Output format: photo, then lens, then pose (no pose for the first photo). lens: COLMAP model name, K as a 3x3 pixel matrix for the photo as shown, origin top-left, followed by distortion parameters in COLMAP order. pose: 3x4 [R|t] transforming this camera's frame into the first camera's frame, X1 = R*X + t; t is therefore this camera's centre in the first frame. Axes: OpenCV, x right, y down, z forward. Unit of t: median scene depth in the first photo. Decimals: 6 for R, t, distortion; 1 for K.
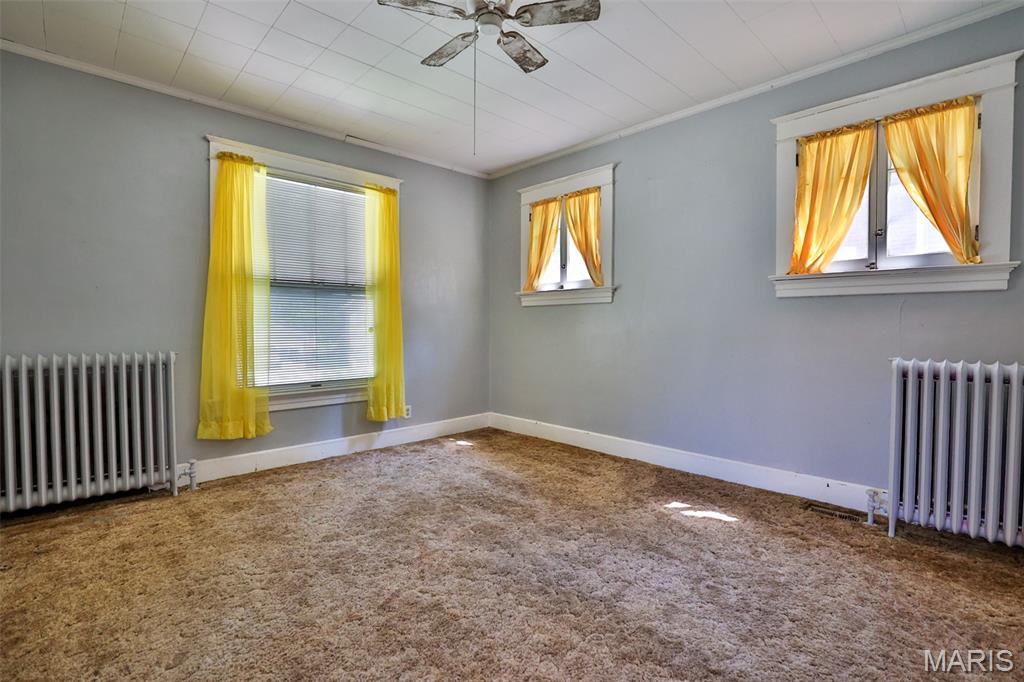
lens RADIAL K [[478.6, 0, 513.1], [0, 478.6, 339.3], [0, 0, 1]] dist [-0.052244, 0.021649]
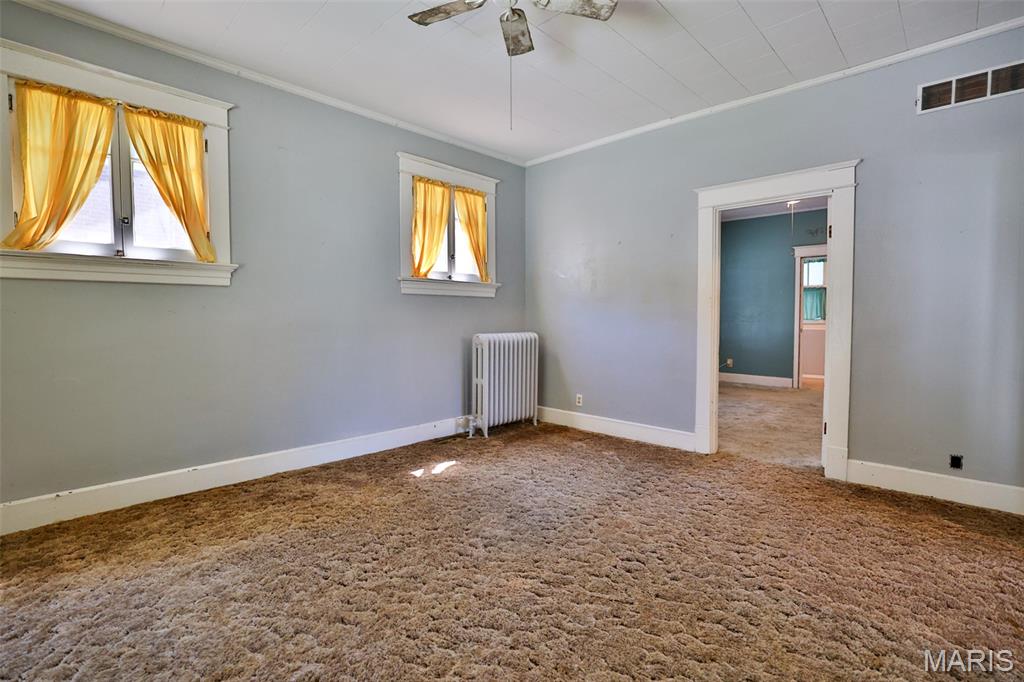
lens RADIAL K [[478.6, 0, 513.1], [0, 478.6, 339.3], [0, 0, 1]] dist [-0.052244, 0.021649]
pose [[-0.042658, -0.049987, 0.997838, -0.677534], [0.027916, 0.998298, 0.051203, -0.021337], [-0.998700, 0.030040, -0.041190, 0.688939]]
